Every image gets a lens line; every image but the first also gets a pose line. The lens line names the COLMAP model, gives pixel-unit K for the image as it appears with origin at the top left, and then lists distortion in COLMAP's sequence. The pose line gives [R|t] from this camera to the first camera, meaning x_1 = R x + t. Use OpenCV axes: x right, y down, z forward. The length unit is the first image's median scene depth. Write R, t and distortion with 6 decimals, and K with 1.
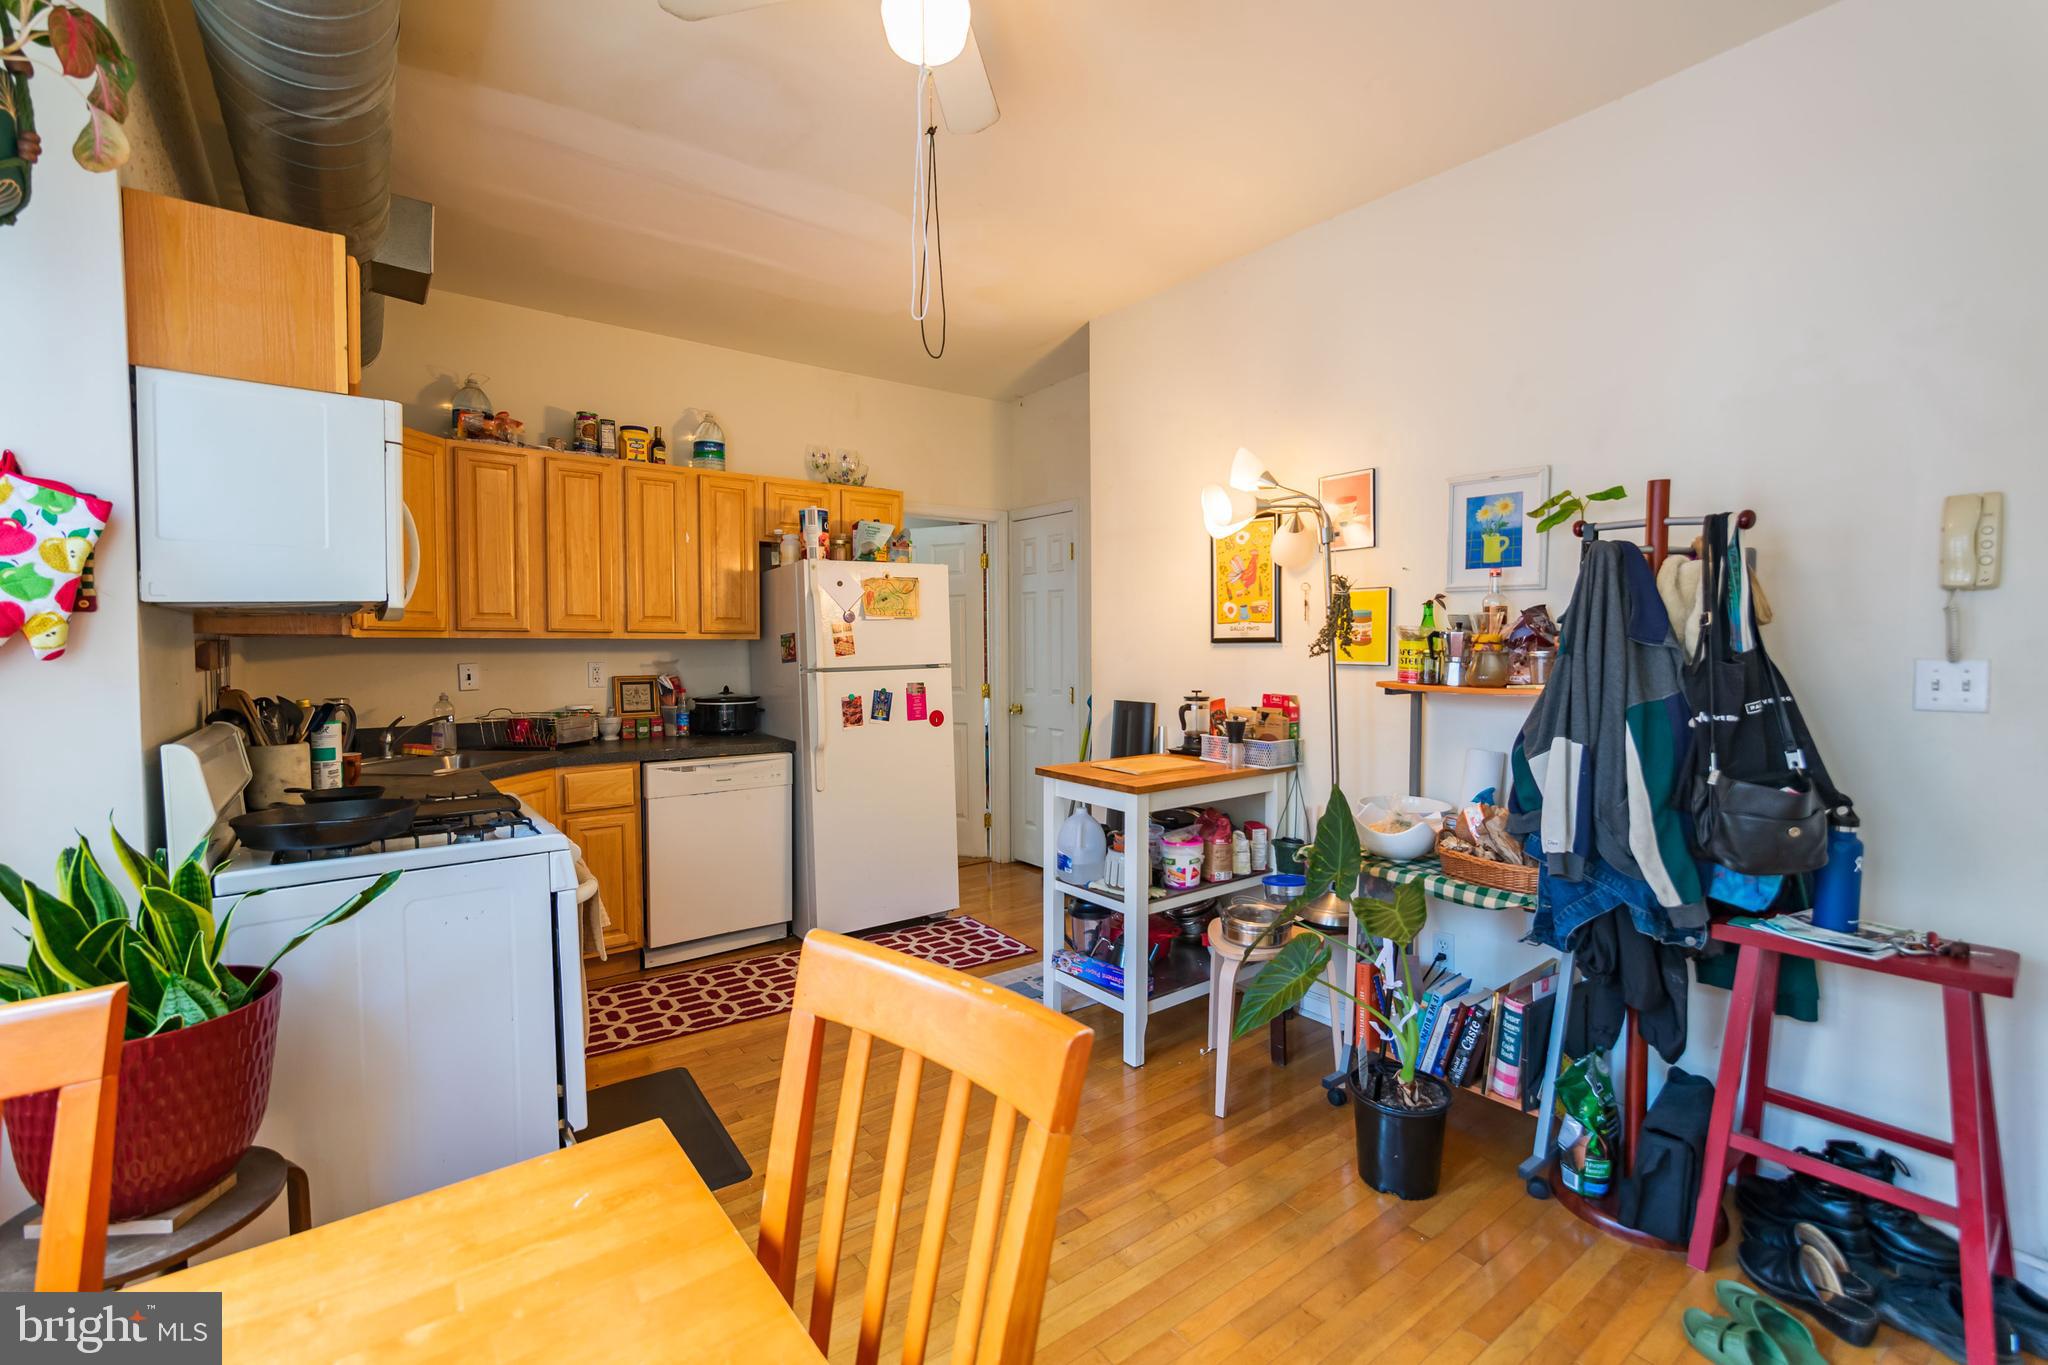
lens RADIAL K [[896.5, 0, 1027.6], [0, 896.5, 674.7], [0, 0, 1]] dist [-0.002875, 0.000047]
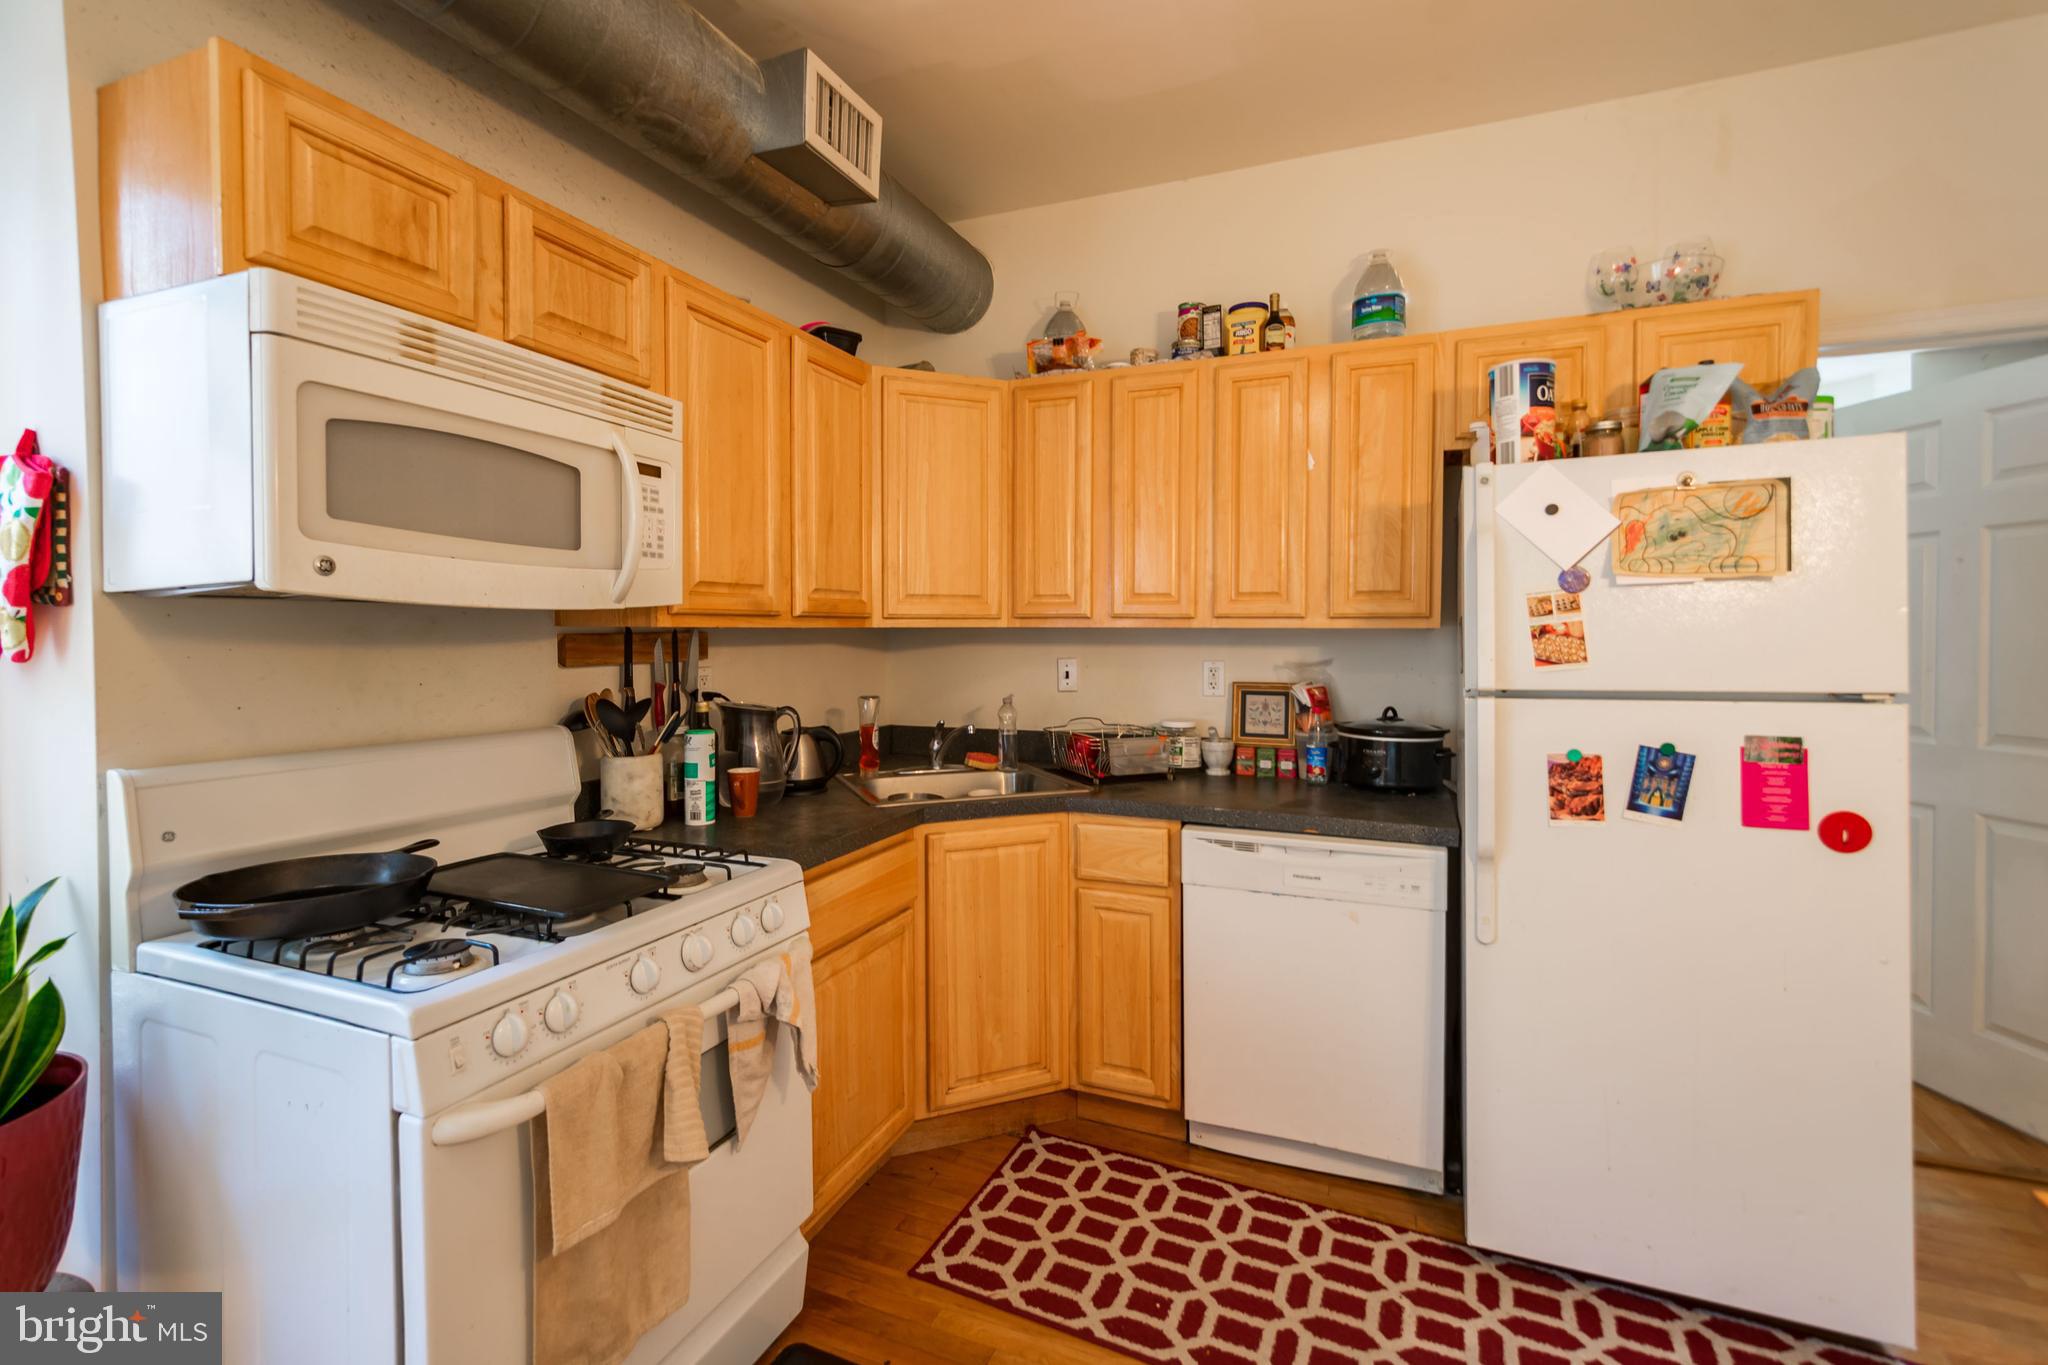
lens RADIAL K [[911.0, 0, 1019.7], [0, 911.0, 651.8], [0, 0, 1]] dist [-0.002576, -0.000479]
pose [[0.501876, 0.024390, -0.864595, 0.064557], [-0.029889, 0.999494, 0.010846, -0.025822], [0.864423, 0.020398, 0.502351, 0.550356]]
